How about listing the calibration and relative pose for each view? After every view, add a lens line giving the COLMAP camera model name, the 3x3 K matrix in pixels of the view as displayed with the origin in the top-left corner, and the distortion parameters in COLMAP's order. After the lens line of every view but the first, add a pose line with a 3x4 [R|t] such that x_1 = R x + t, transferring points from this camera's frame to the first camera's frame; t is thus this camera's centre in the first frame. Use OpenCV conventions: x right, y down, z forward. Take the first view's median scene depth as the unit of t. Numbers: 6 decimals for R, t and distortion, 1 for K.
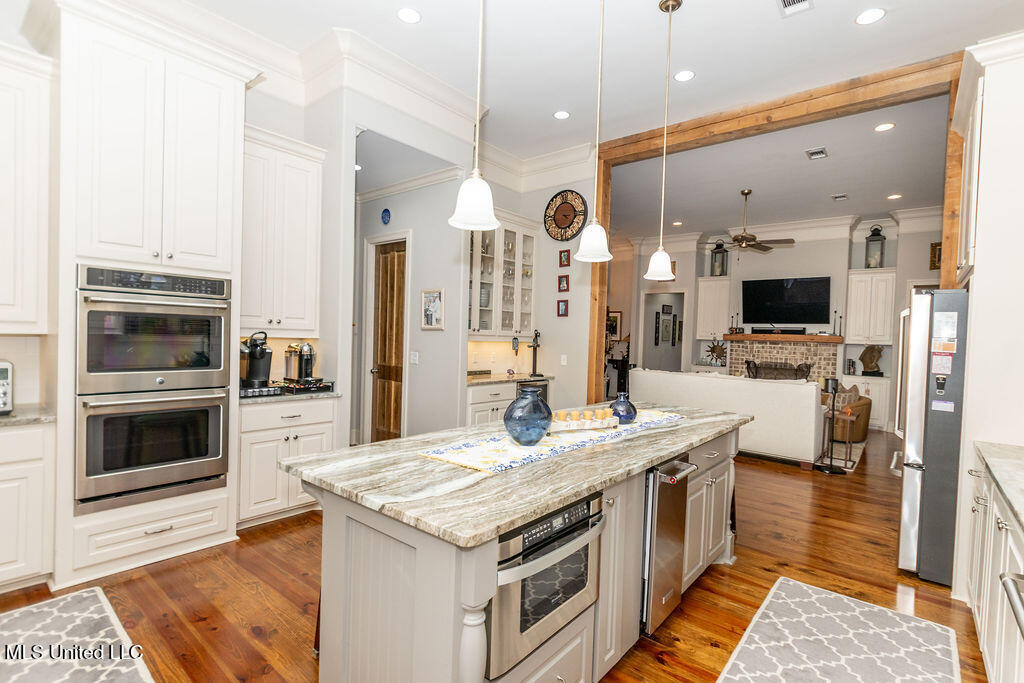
lens RADIAL K [[475.4, 0, 516.8], [0, 475.4, 350.3], [0, 0, 1]] dist [-0.001281, -0.002702]
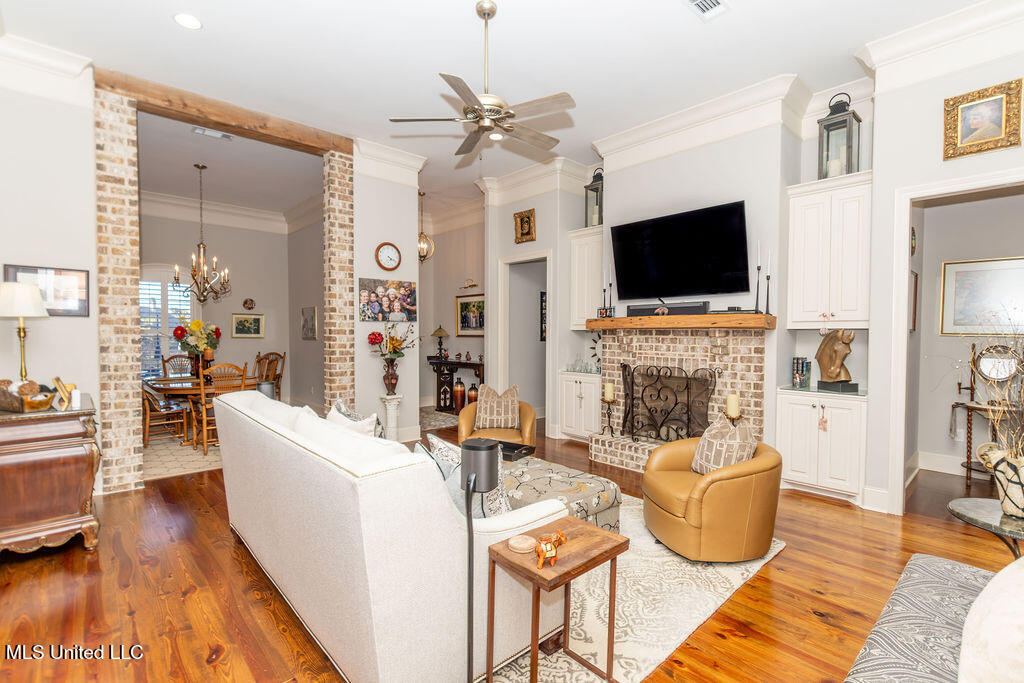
lens RADIAL K [[475.4, 0, 507.4], [0, 475.4, 351.6], [0, 0, 1]] dist [-0.001281, -0.002702]
pose [[0.990186, -0.021778, -0.138047, 0.462697], [0.022101, 0.999755, 0.000808, 0.003586], [0.137996, -0.003851, 0.990425, 0.441861]]
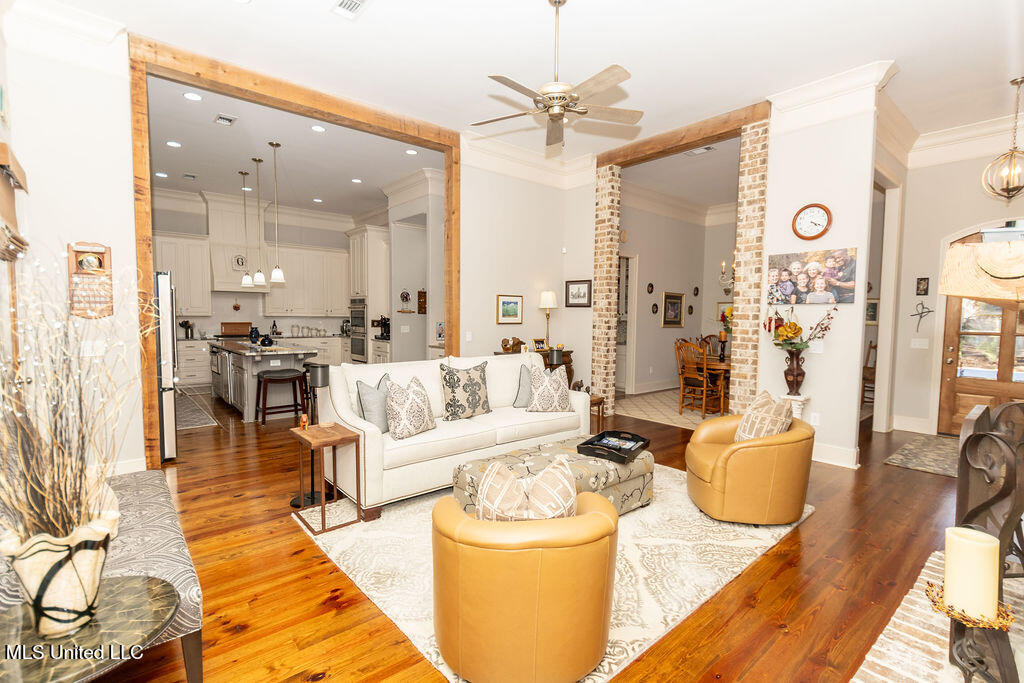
lens RADIAL K [[475.4, 0, 513.1], [0, 475.4, 345.7], [0, 0, 1]] dist [-0.001281, -0.002702]
pose [[-0.178422, 0.037468, -0.983240, 0.990107], [-0.043398, 0.998003, 0.045906, -0.011104], [0.982997, 0.050861, -0.176439, 1.104452]]
